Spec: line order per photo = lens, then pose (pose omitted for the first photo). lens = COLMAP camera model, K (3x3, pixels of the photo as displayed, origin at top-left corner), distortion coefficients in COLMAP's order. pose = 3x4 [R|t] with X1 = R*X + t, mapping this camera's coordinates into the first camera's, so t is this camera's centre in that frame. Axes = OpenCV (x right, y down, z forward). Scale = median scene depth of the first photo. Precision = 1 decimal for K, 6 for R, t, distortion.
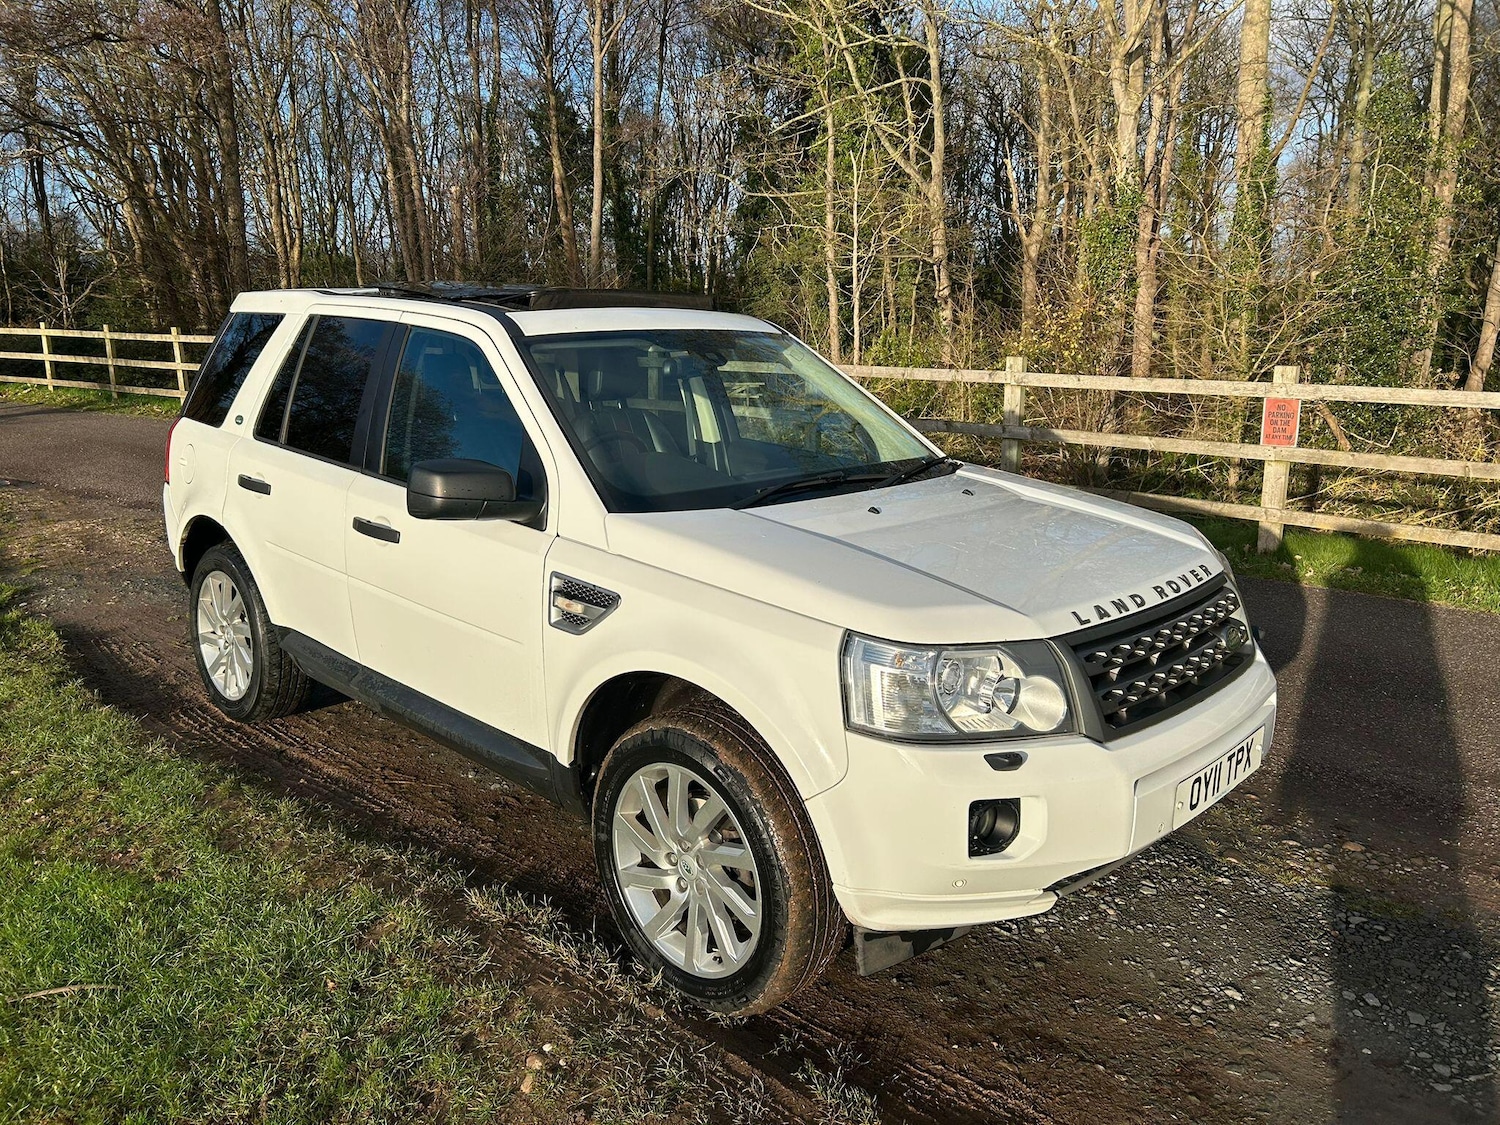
lens RADIAL K [[1115.8, 0, 727.6], [0, 1115.8, 536.4], [0, 0, 1]] dist [0.051705, -0.055306]
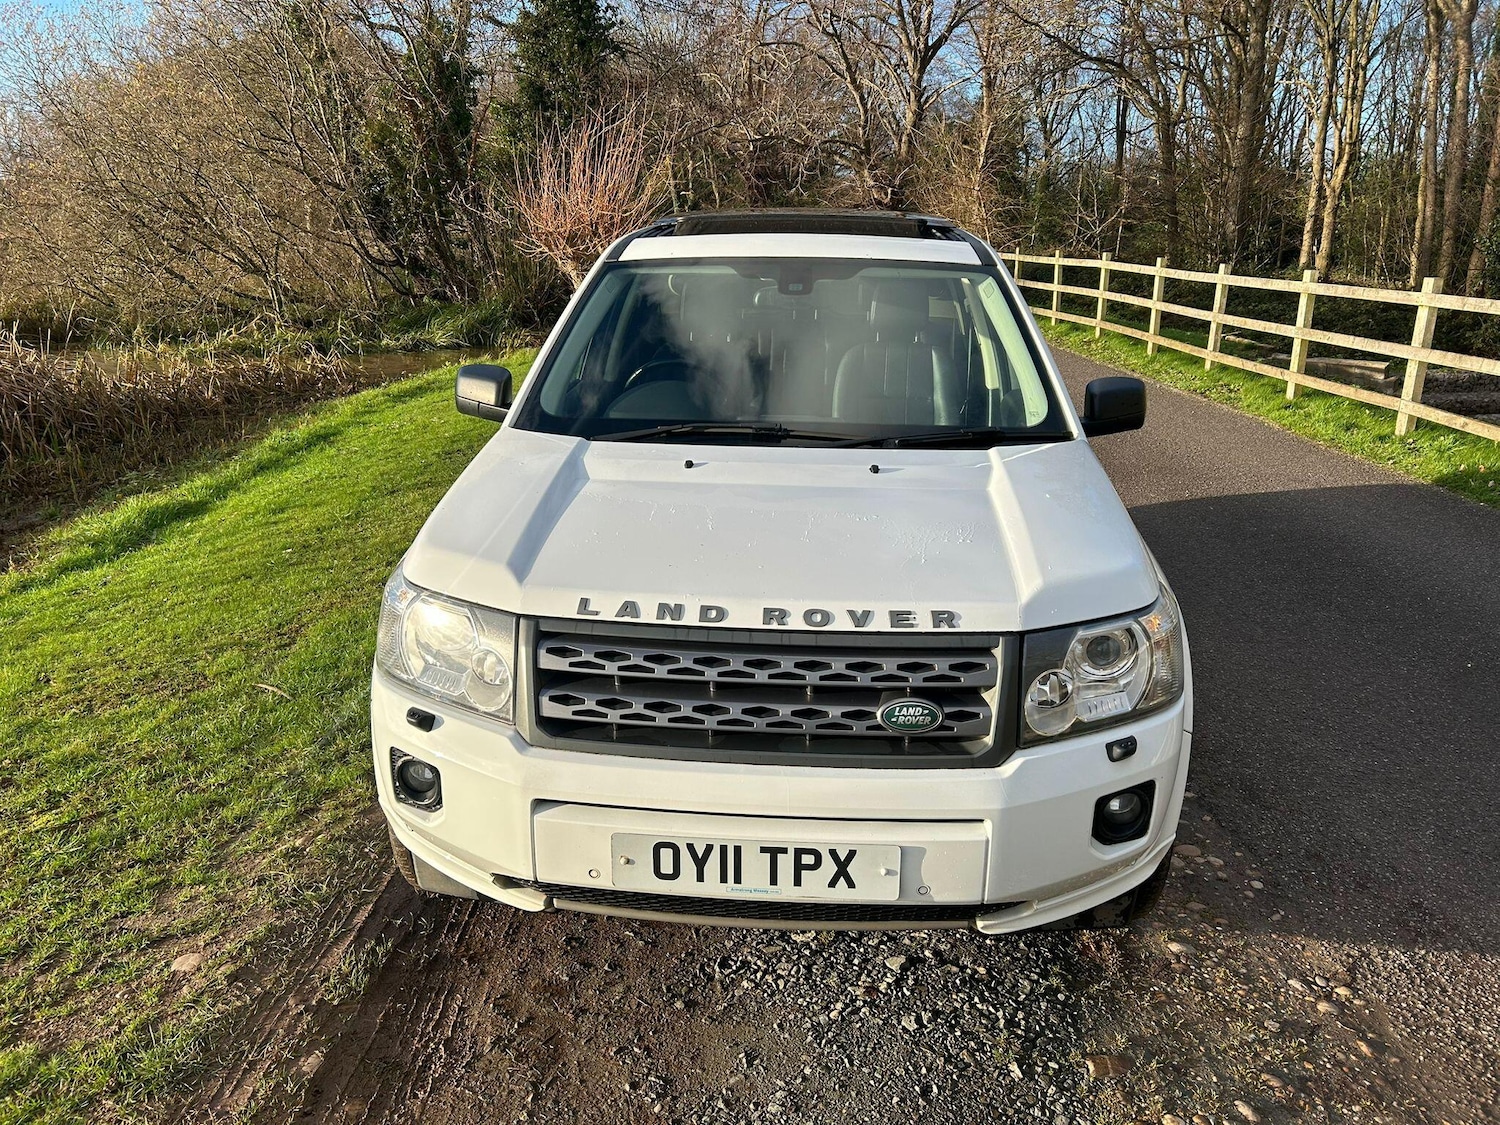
lens RADIAL K [[1115.8, 0, 740.3], [0, 1115.8, 549.0], [0, 0, 1]] dist [0.051705, -0.055306]
pose [[0.638963, 0.206899, -0.740891, 0.871218], [-0.151264, 0.978139, 0.142699, -0.094484], [0.754219, 0.020891, 0.656291, 0.455495]]
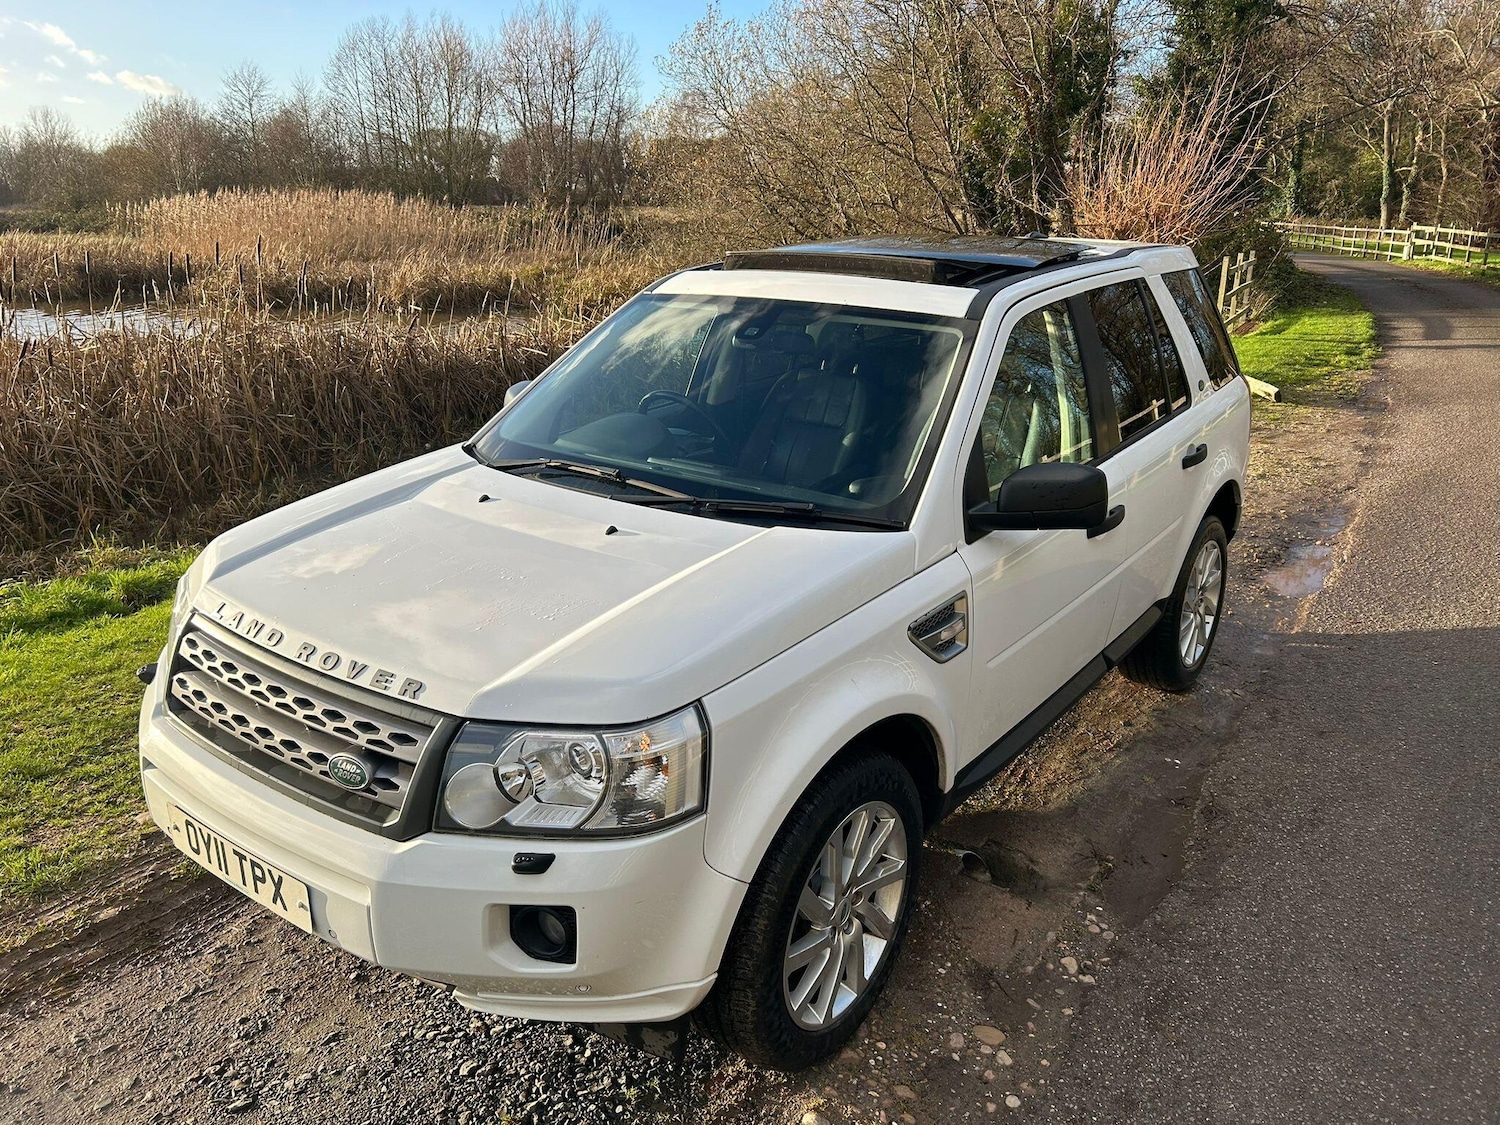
lens RADIAL K [[1115.8, 0, 754.3], [0, 1115.8, 568.9], [0, 0, 1]] dist [0.051705, -0.055306]
pose [[0.126963, 0.301528, -0.944966, 1.131756], [-0.205411, 0.940017, 0.272351, -0.287828], [0.970406, 0.159528, 0.181284, 1.098693]]
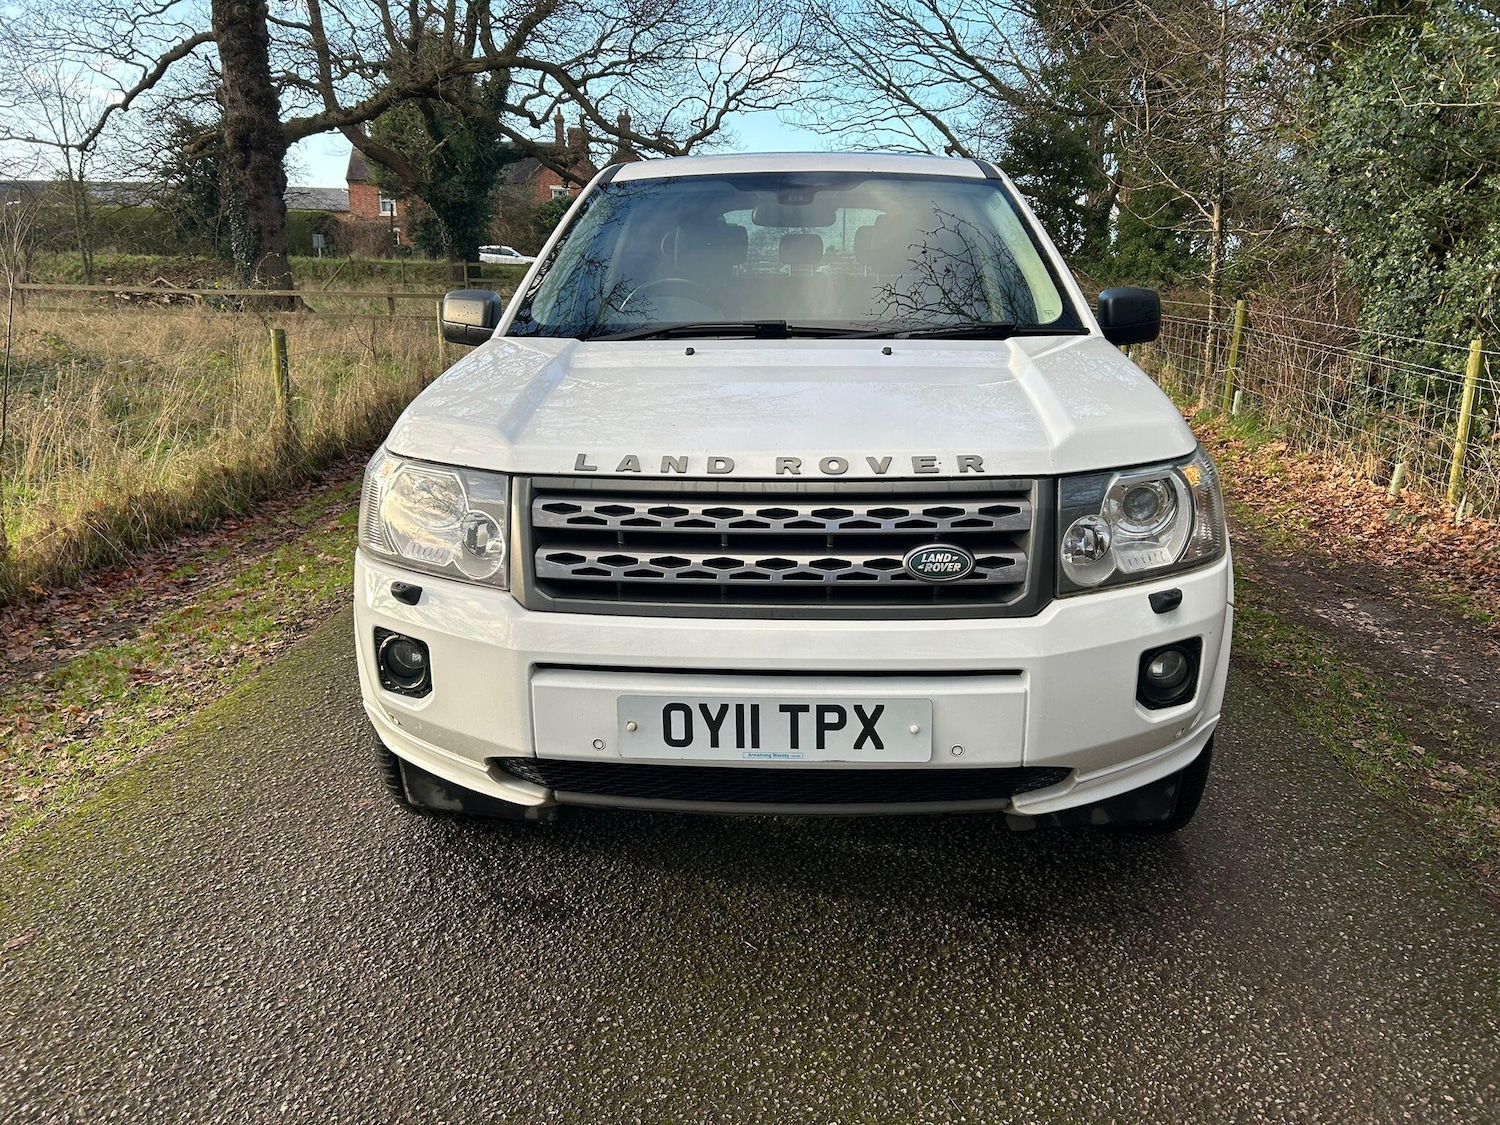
lens RADIAL K [[1115.8, 0, 749.8], [0, 1115.8, 553.8], [0, 0, 1]] dist [0.051705, -0.055306]
pose [[0.654187, 0.170999, -0.736749, 0.845854], [-0.133062, 0.984934, 0.110452, 0.029406], [0.744536, 0.025777, 0.667085, 0.485106]]
